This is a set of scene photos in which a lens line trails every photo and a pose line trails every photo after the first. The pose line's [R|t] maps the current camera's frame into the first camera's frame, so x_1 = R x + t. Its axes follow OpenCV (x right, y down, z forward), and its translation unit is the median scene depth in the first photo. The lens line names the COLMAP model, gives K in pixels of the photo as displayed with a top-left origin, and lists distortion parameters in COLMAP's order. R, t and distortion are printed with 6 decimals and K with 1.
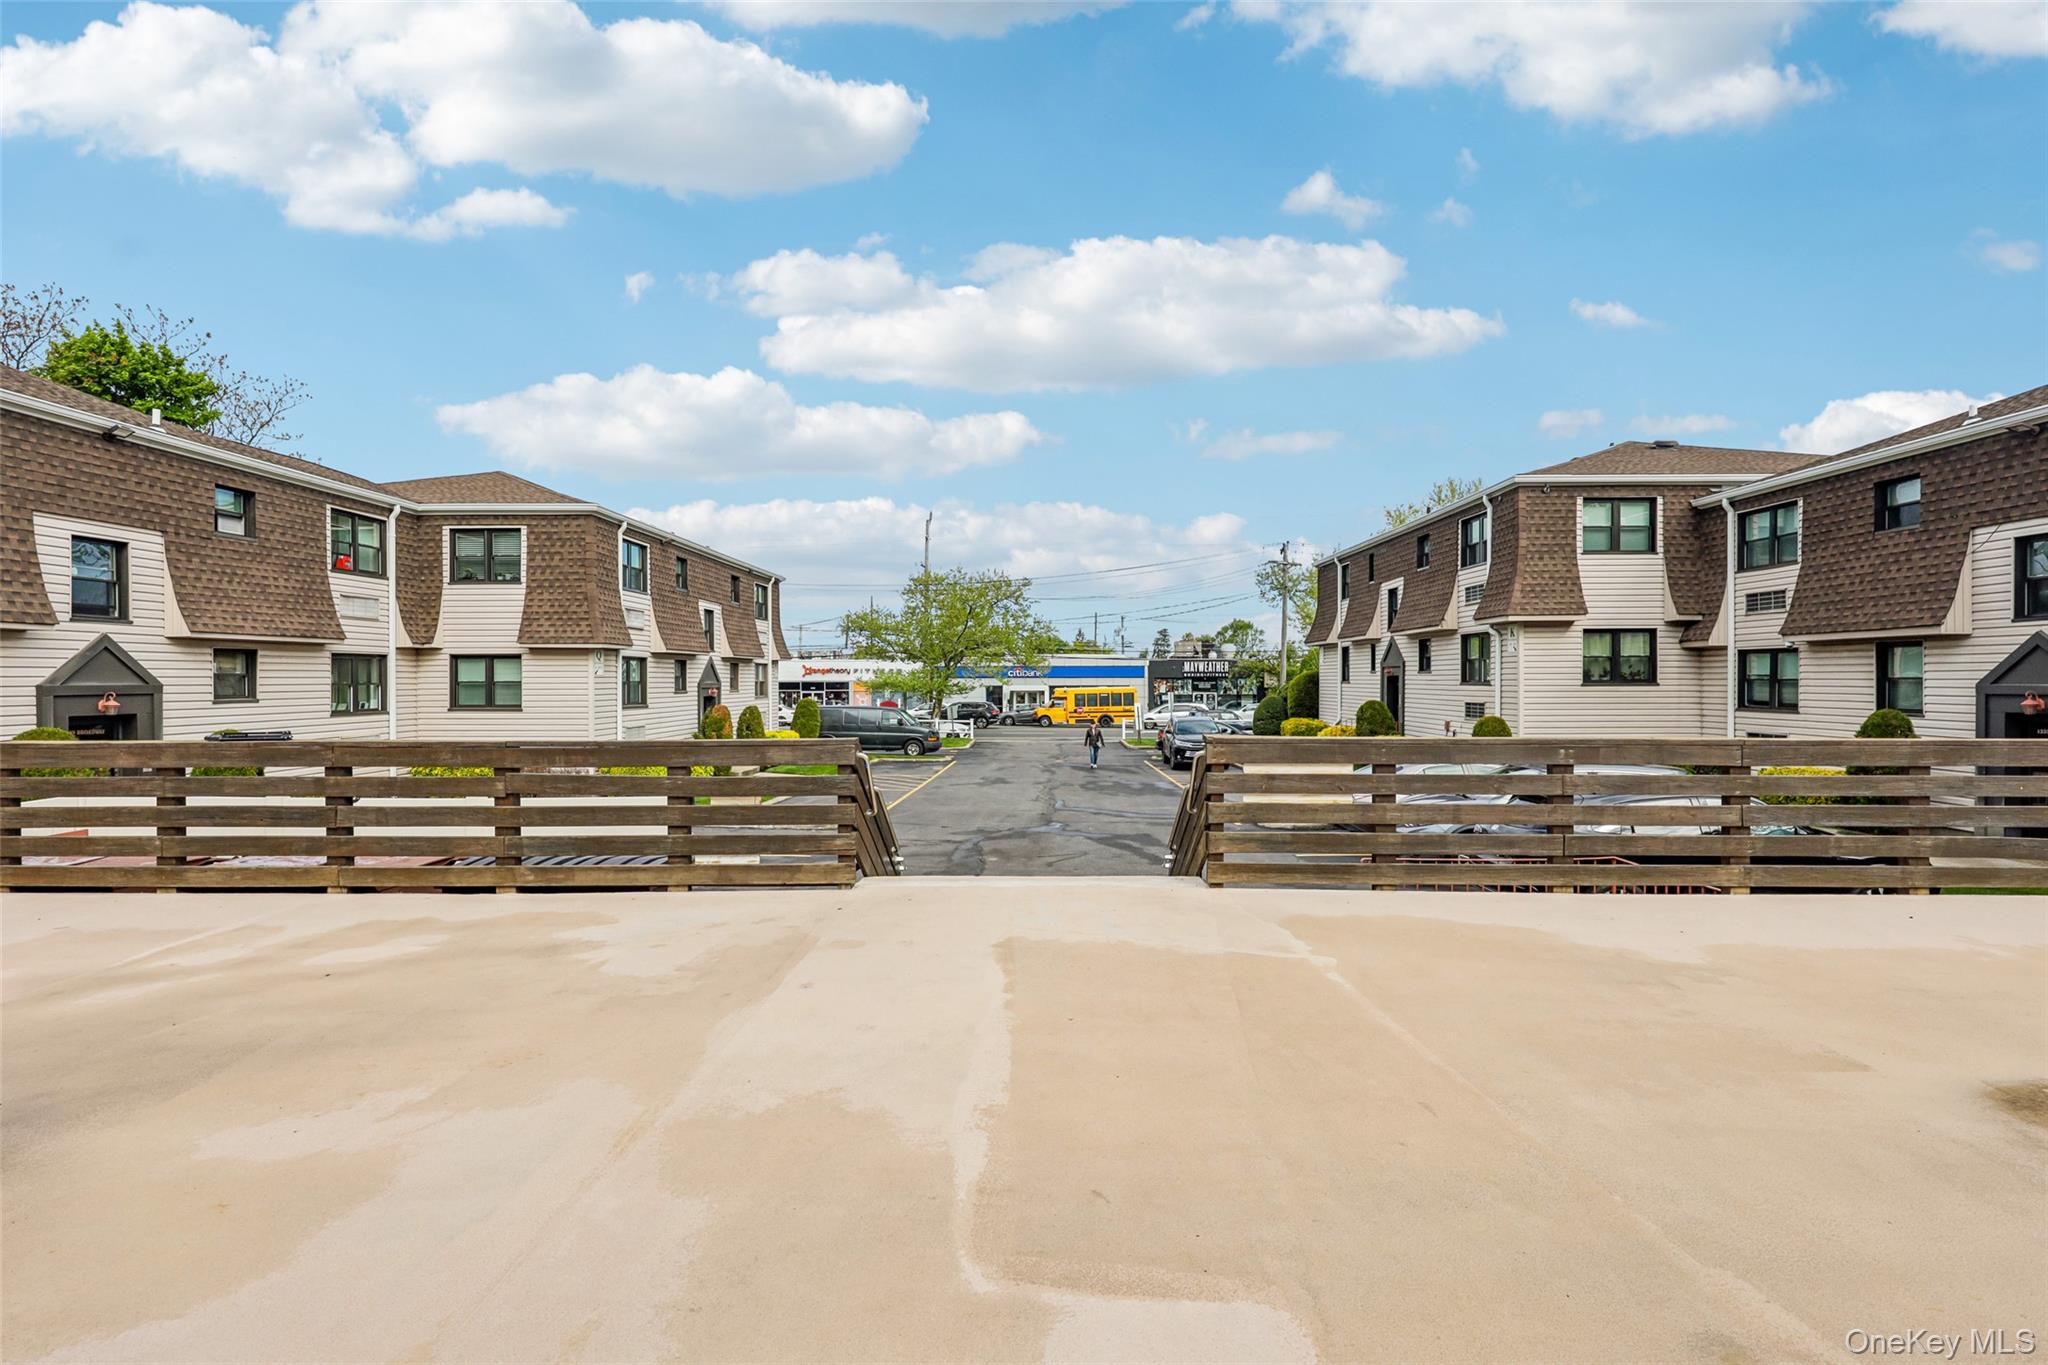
lens RADIAL K [[908.4, 0, 1025.1], [0, 908.4, 686.3], [0, 0, 1]] dist [0.001370, 0.000138]
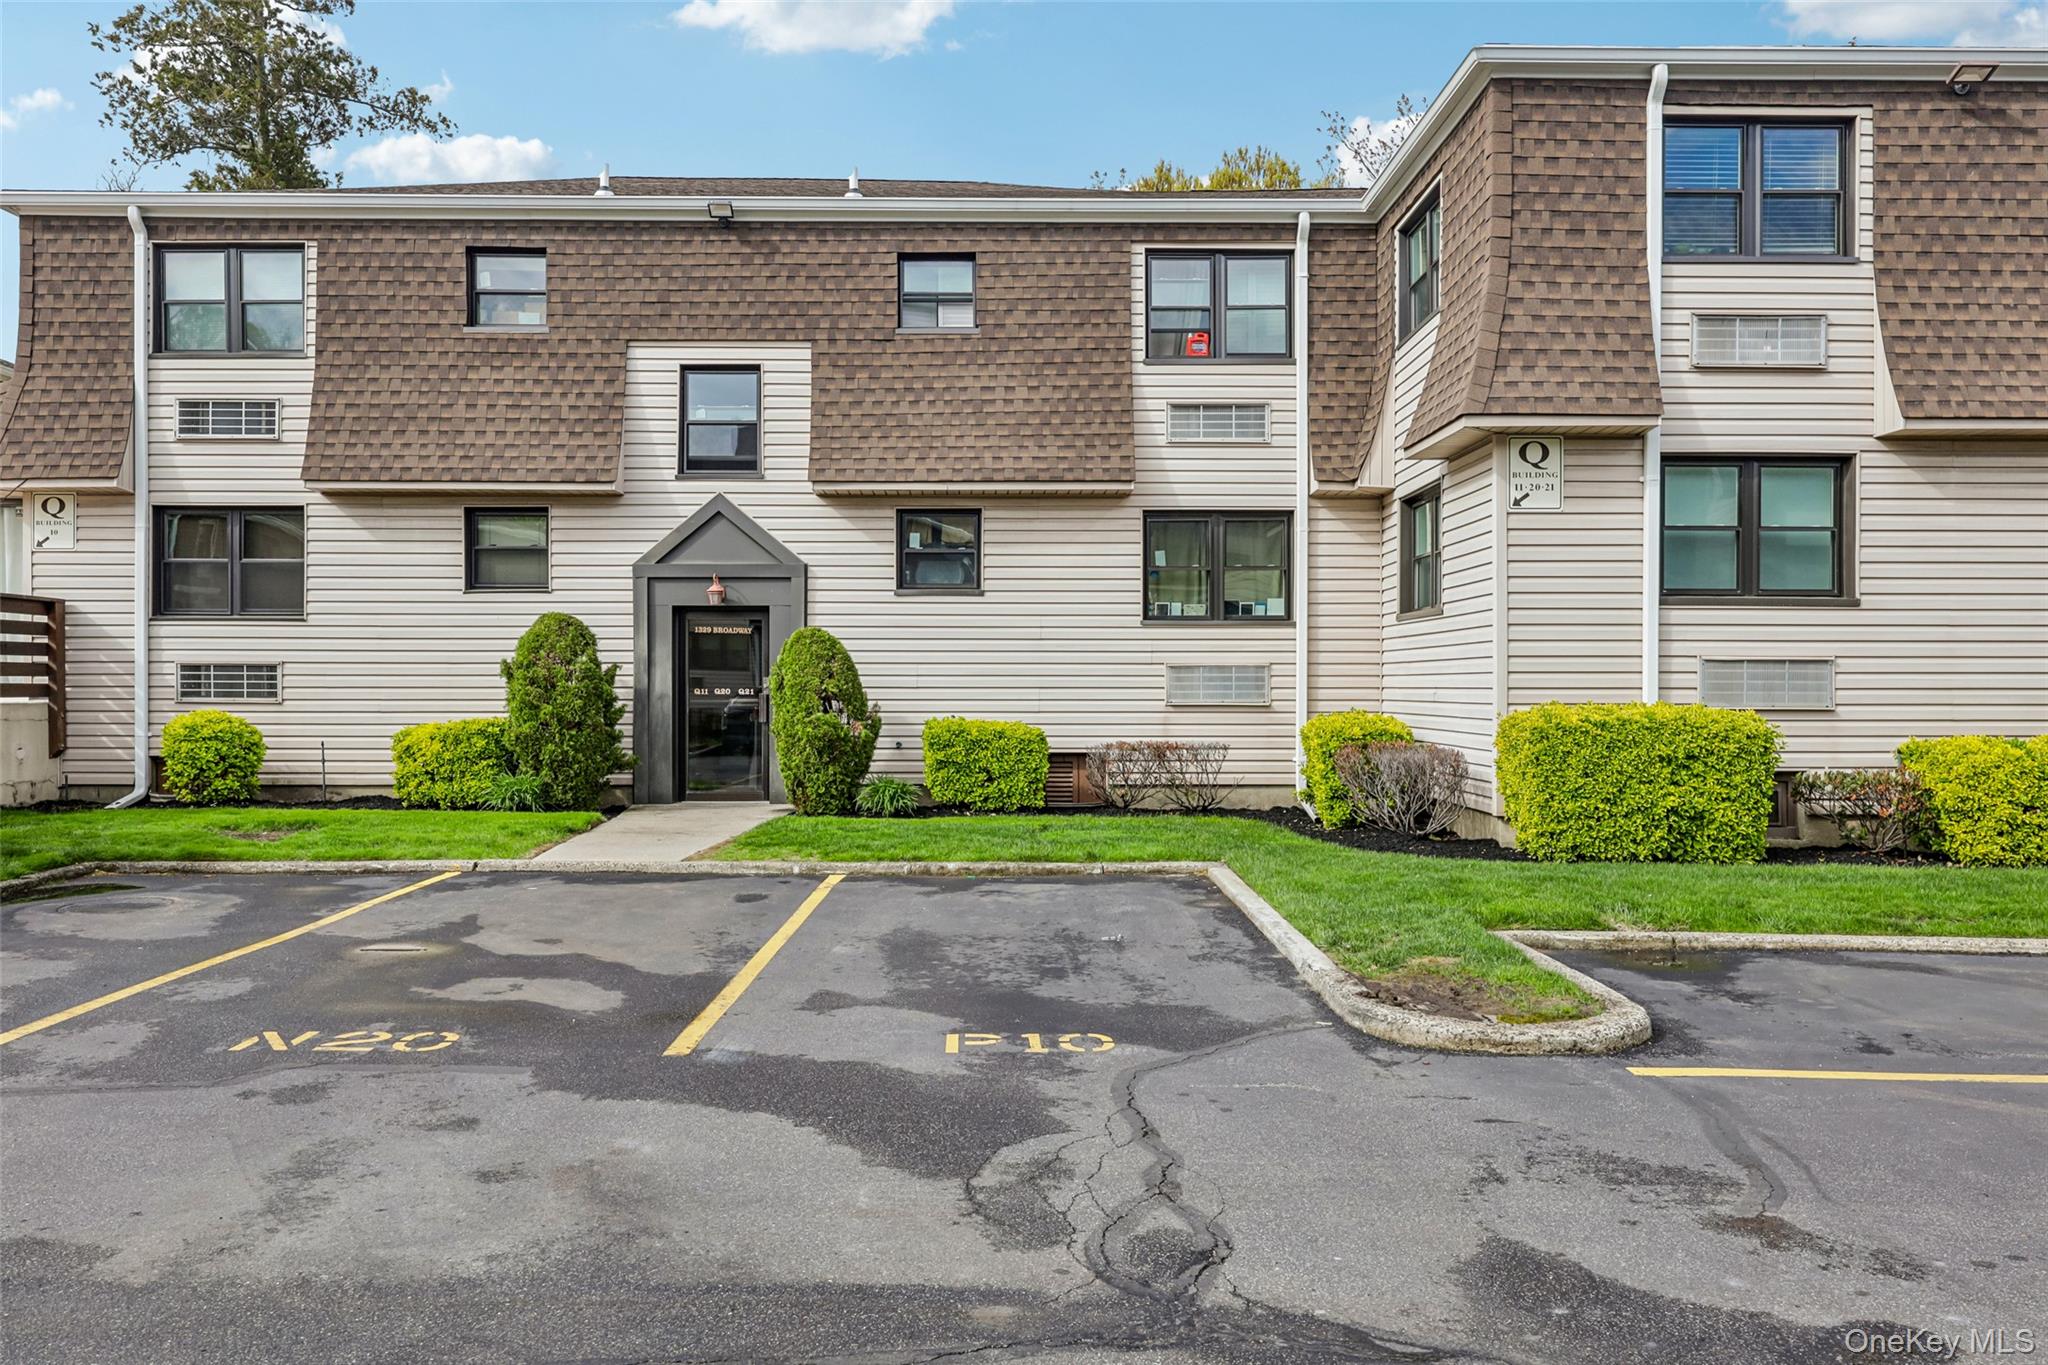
lens RADIAL K [[1503.8, 0, 1024.9], [0, 1503.8, 685.7], [0, 0, 1]] dist [-0.007915, -0.000615]
pose [[0.047906, -0.002344, -0.998849, 0.167500], [-0.003887, 0.999989, -0.002533, 0.081783], [0.998844, 0.004004, 0.047896, 0.991913]]
